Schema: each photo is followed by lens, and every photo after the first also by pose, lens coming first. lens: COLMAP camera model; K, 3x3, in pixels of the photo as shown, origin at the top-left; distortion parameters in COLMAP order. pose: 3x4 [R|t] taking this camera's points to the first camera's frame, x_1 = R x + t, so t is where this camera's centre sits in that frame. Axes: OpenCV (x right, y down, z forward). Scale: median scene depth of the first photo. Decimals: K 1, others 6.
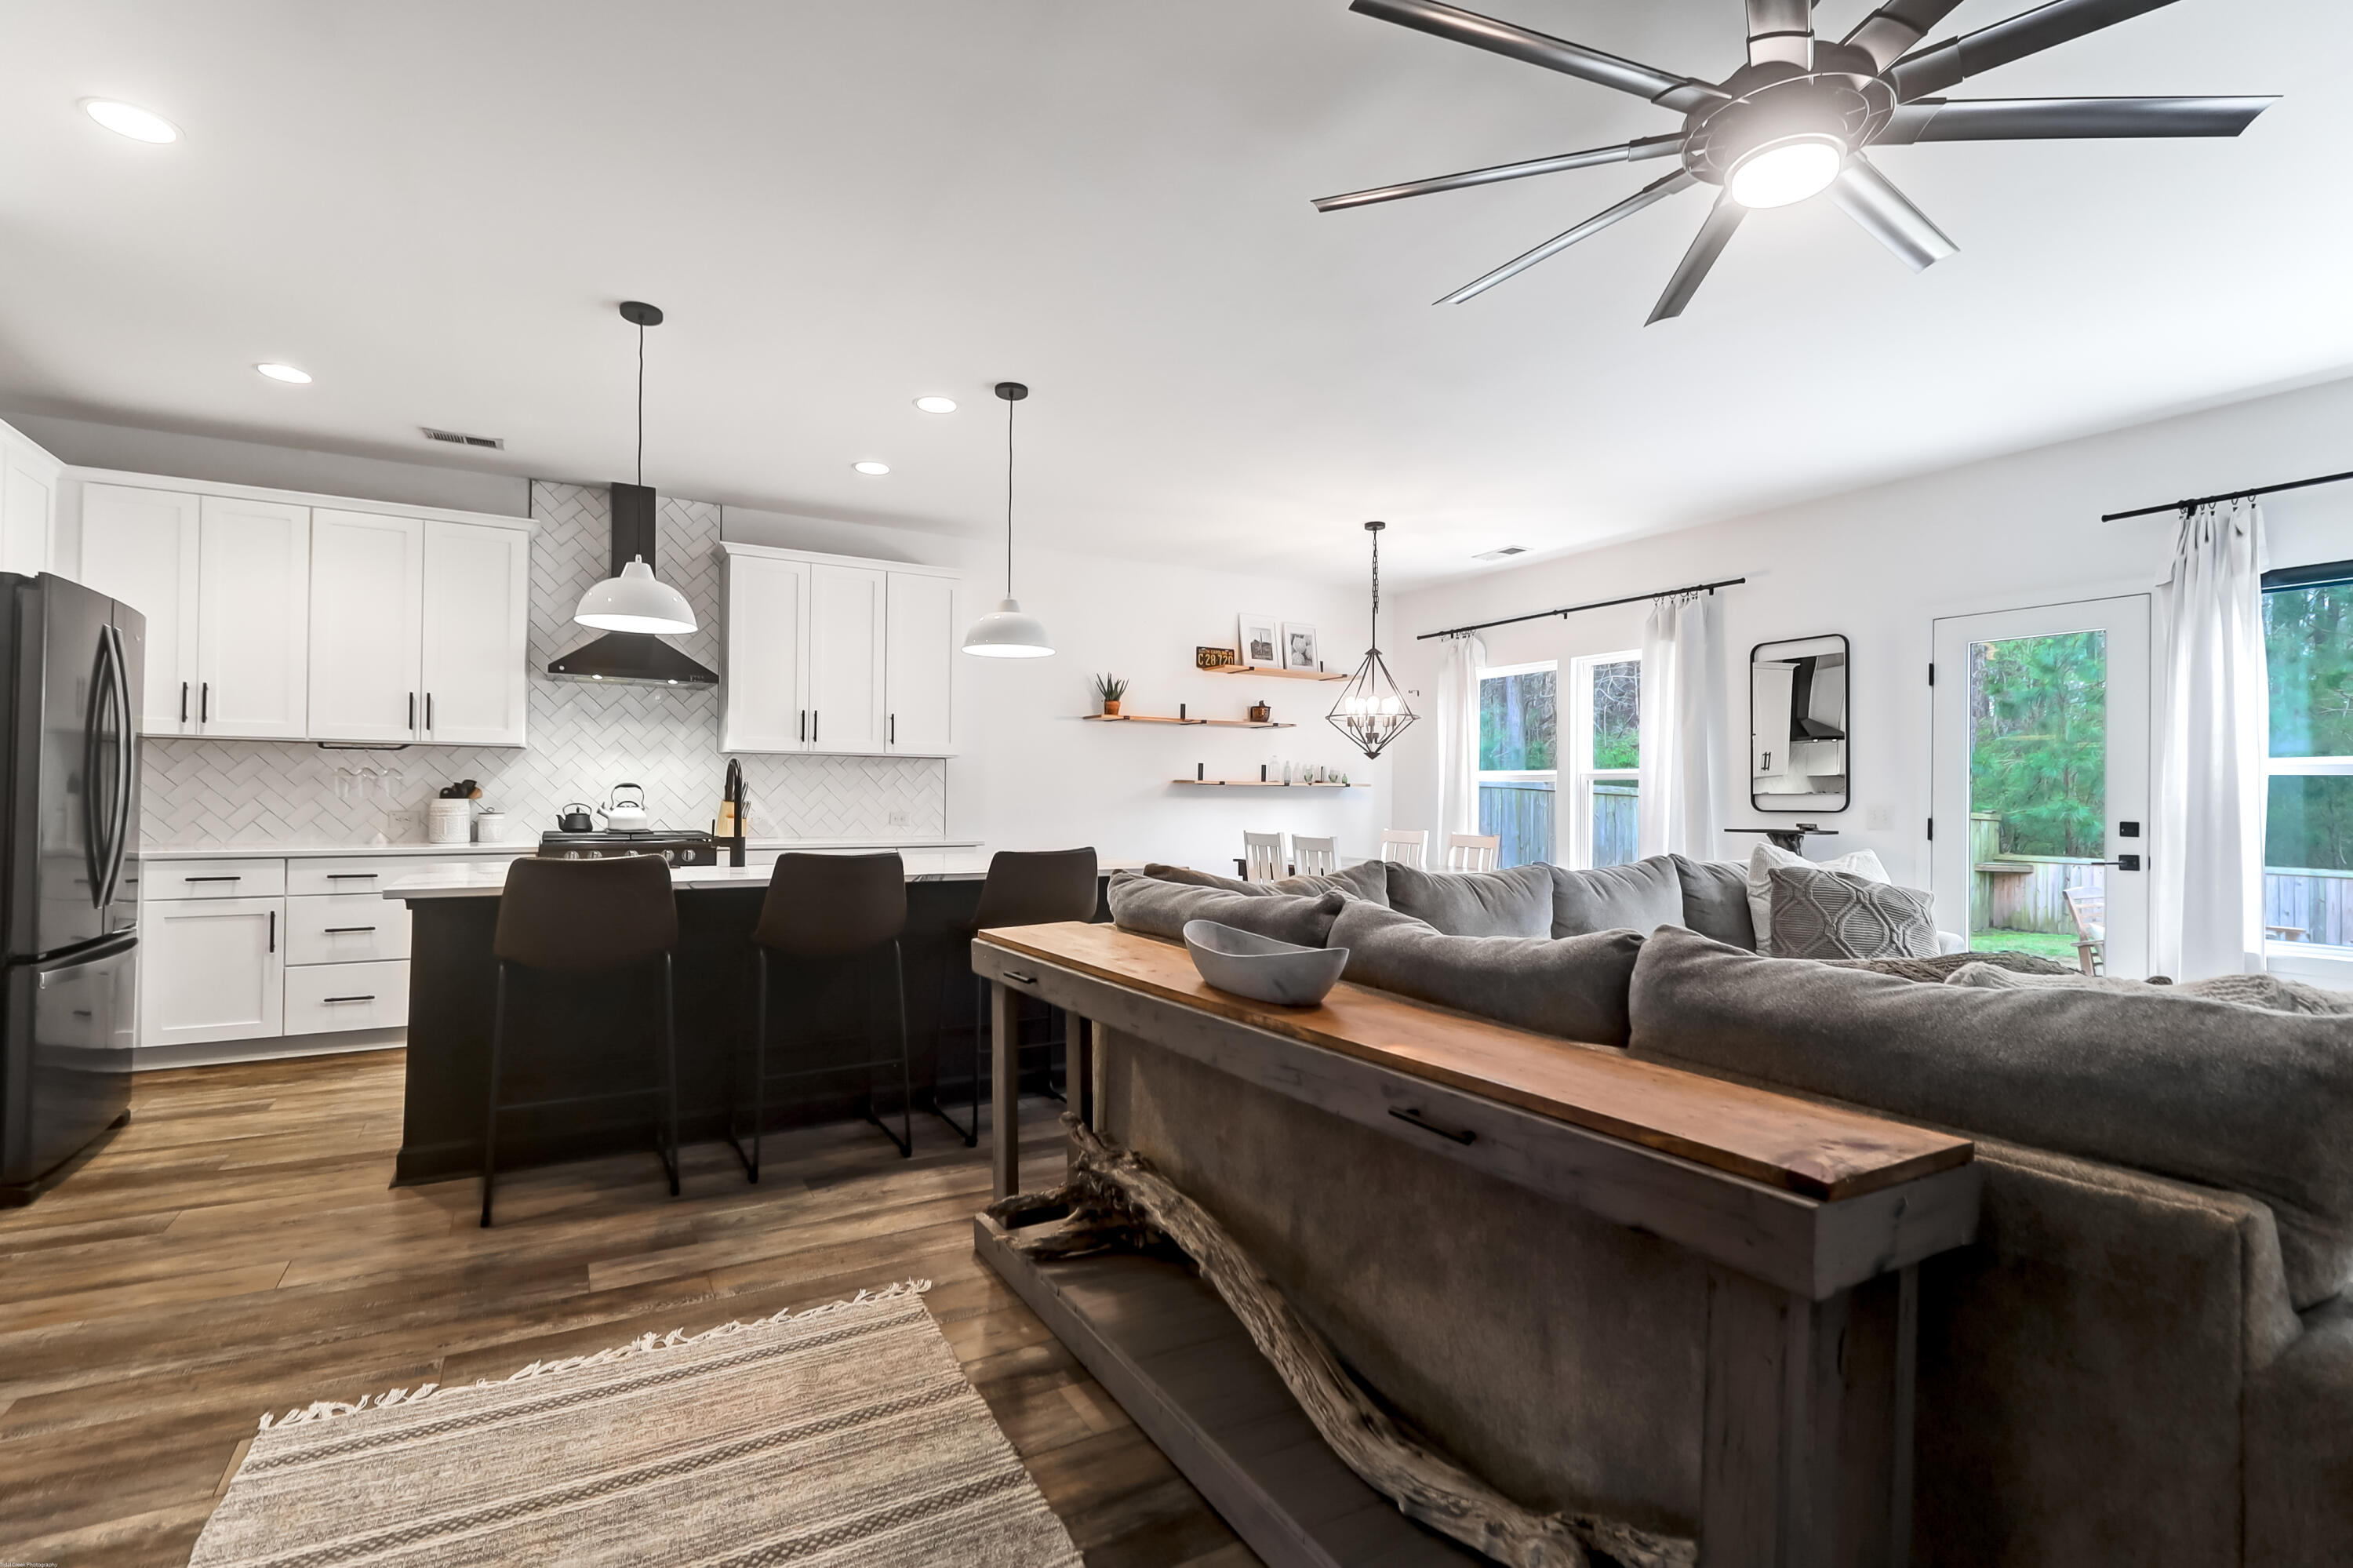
lens RADIAL K [[1079.1, 0, 1174.8], [0, 1079.1, 785.5], [0, 0, 1]] dist [0.020973, -0.013517]
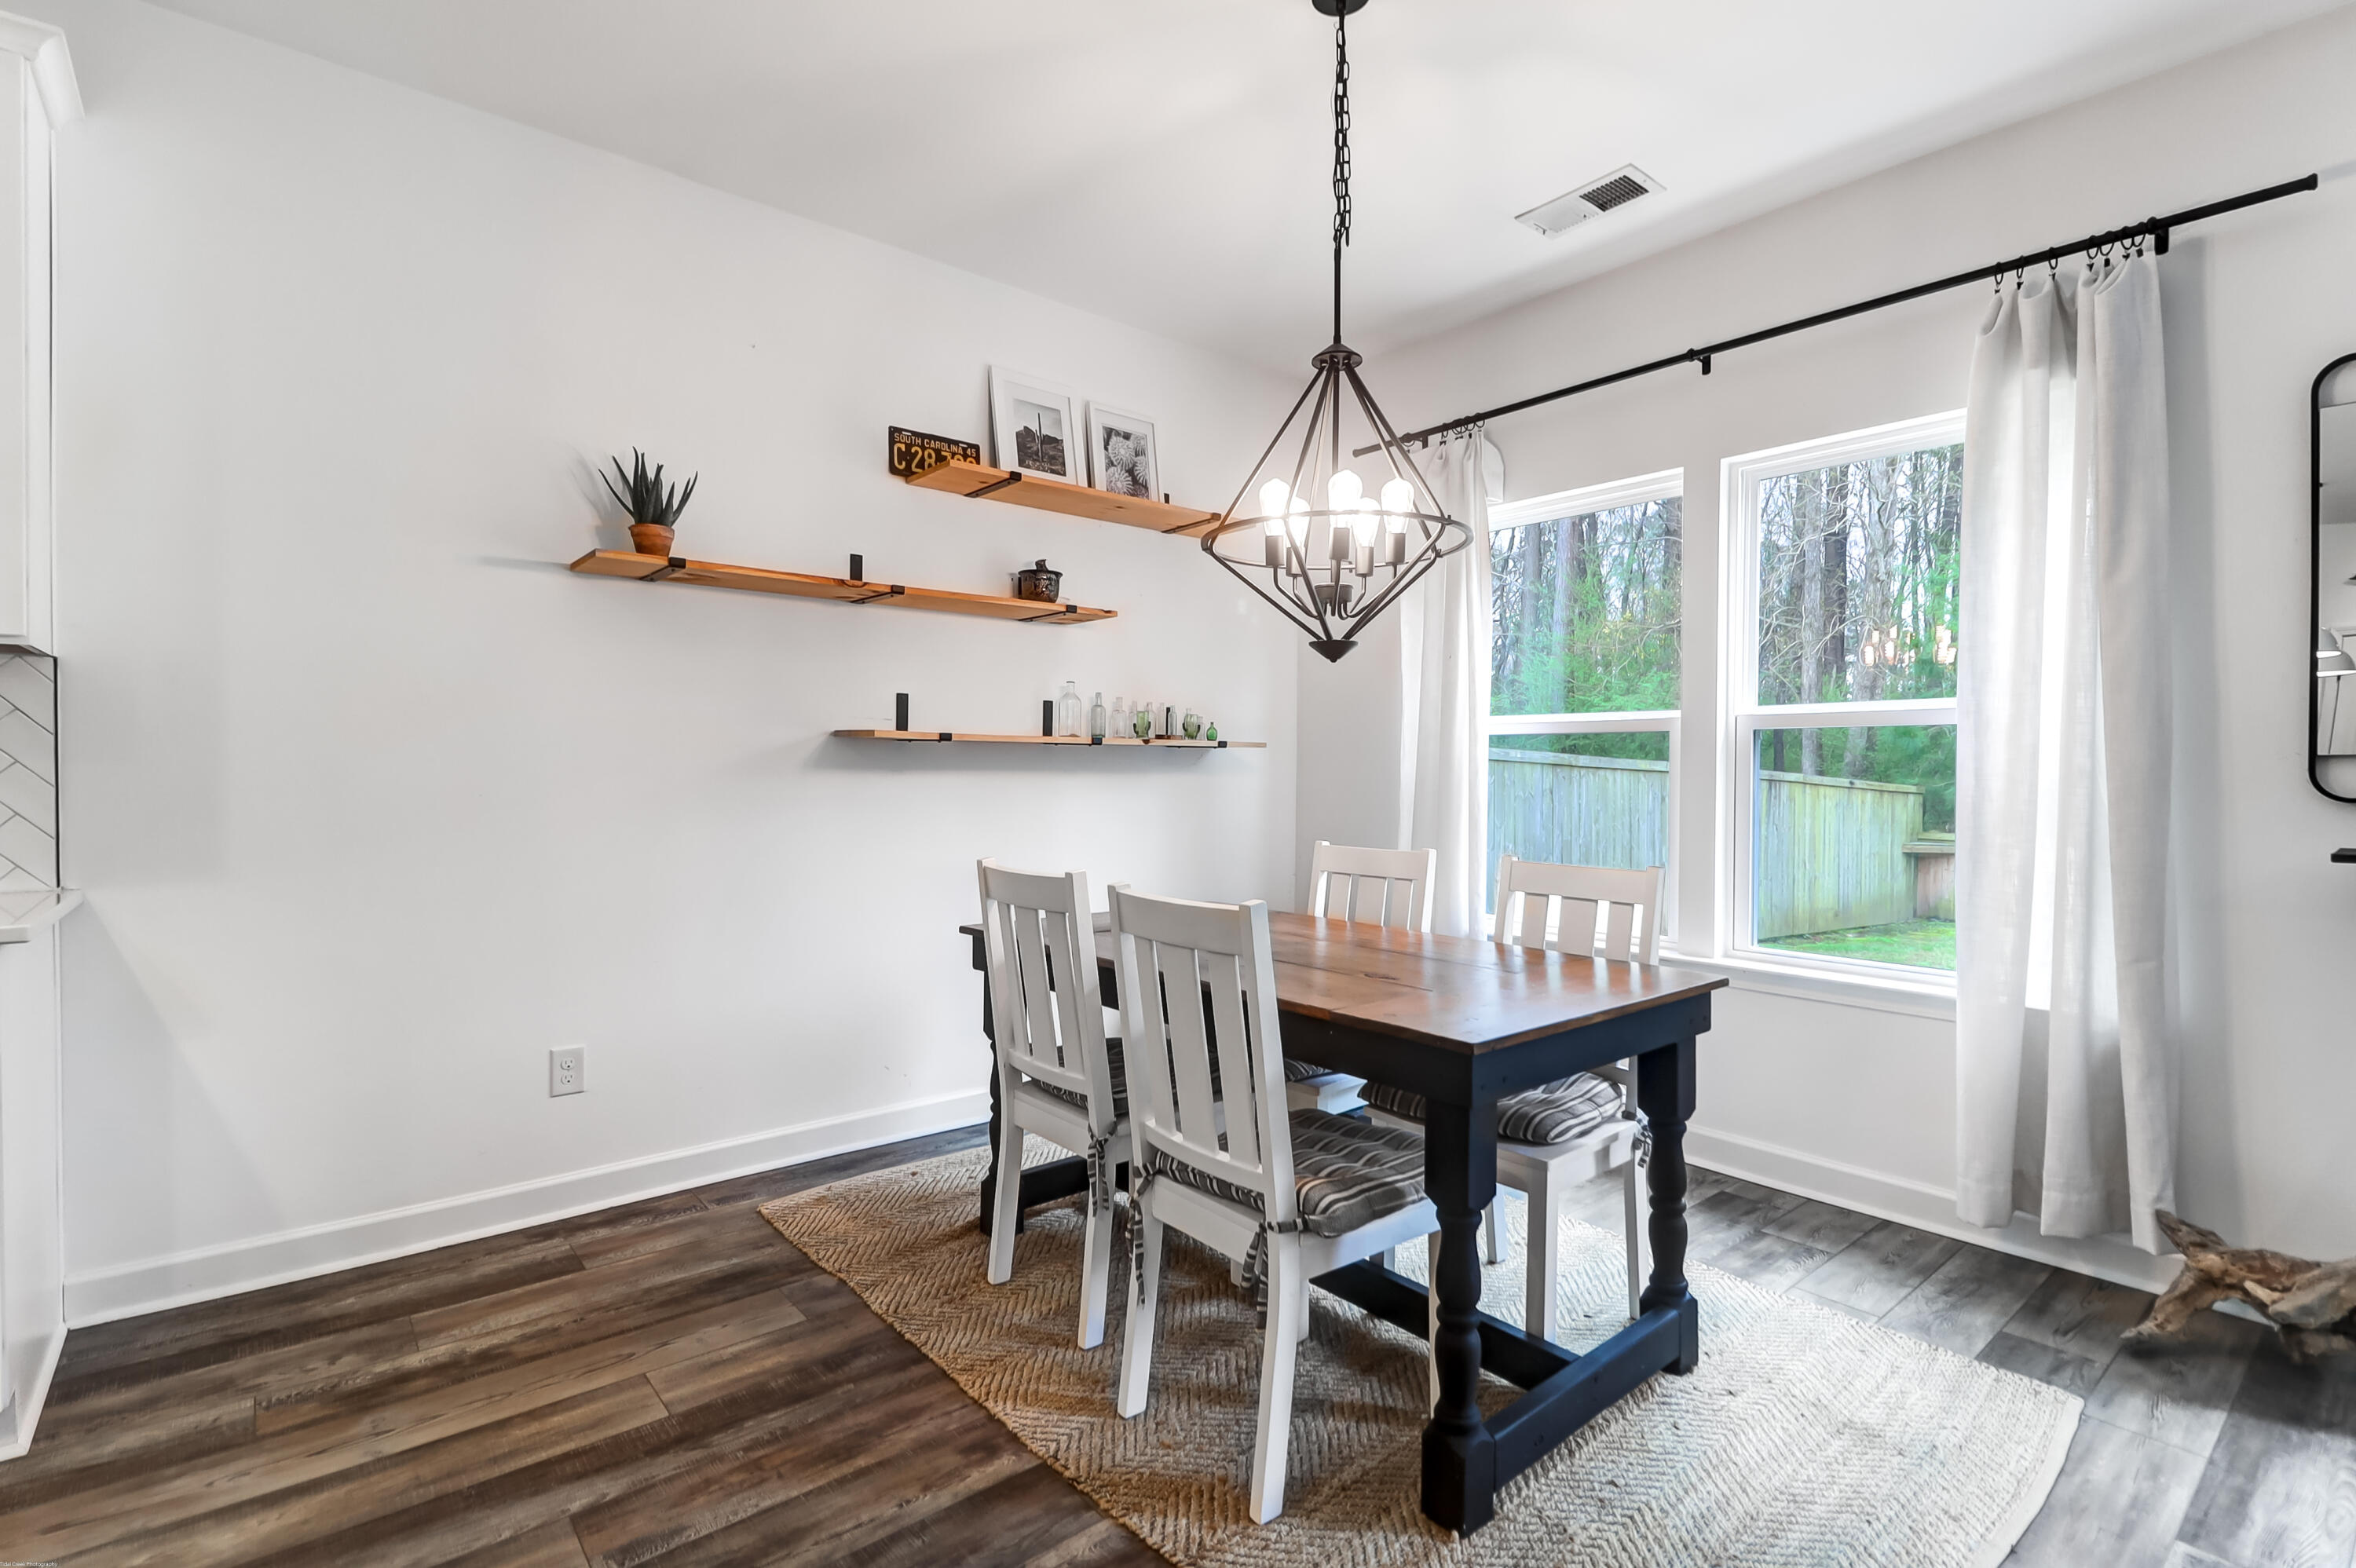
lens RADIAL K [[1099.0, 0, 1178.0], [0, 1099.0, 784.0], [0, 0, 1]] dist [0.020860, -0.013399]
pose [[0.985183, -0.005691, 0.171413, 0.080255], [0.001476, 0.999694, 0.024707, 0.007819], [-0.171501, -0.024088, 0.984889, 0.740670]]
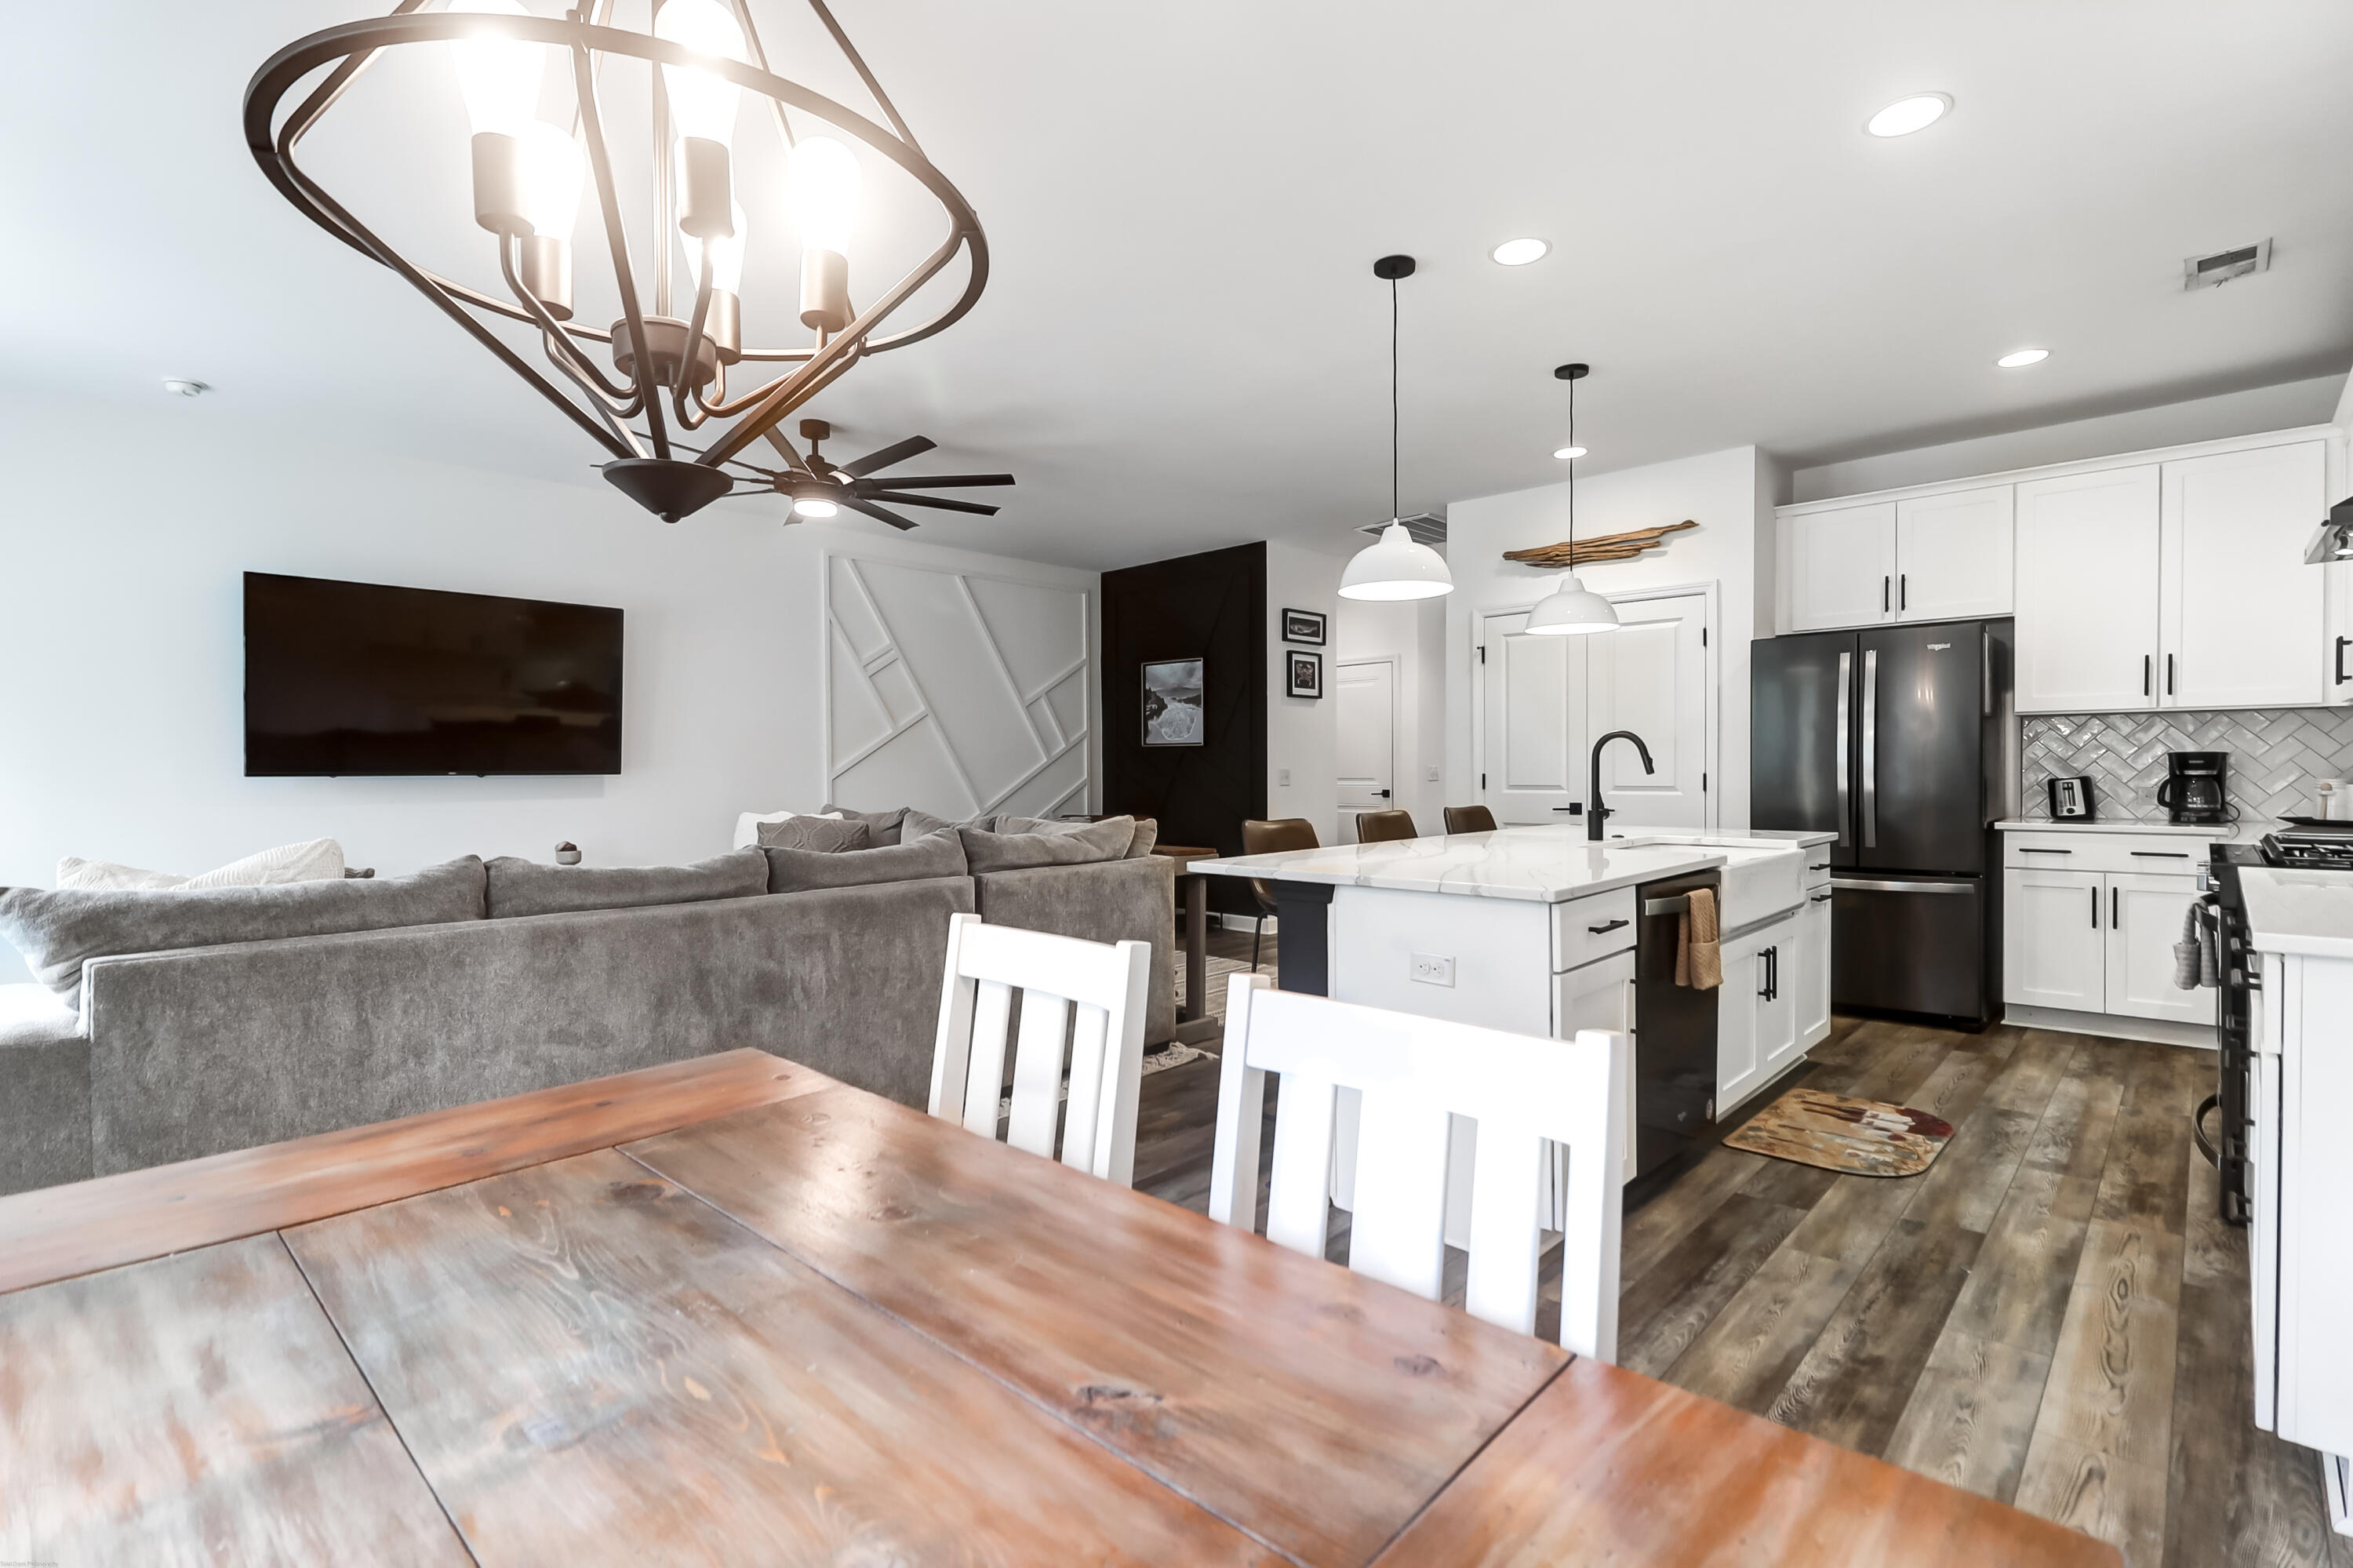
lens RADIAL K [[1077.1, 0, 1174.8], [0, 1077.1, 787.4], [0, 0, 1]] dist [0.017919, -0.013673]
pose [[-0.958756, 0.002173, -0.284222, 0.180881], [0.000133, 0.999974, 0.007196, 0.013767], [0.284230, 0.006861, -0.958732, 1.322065]]
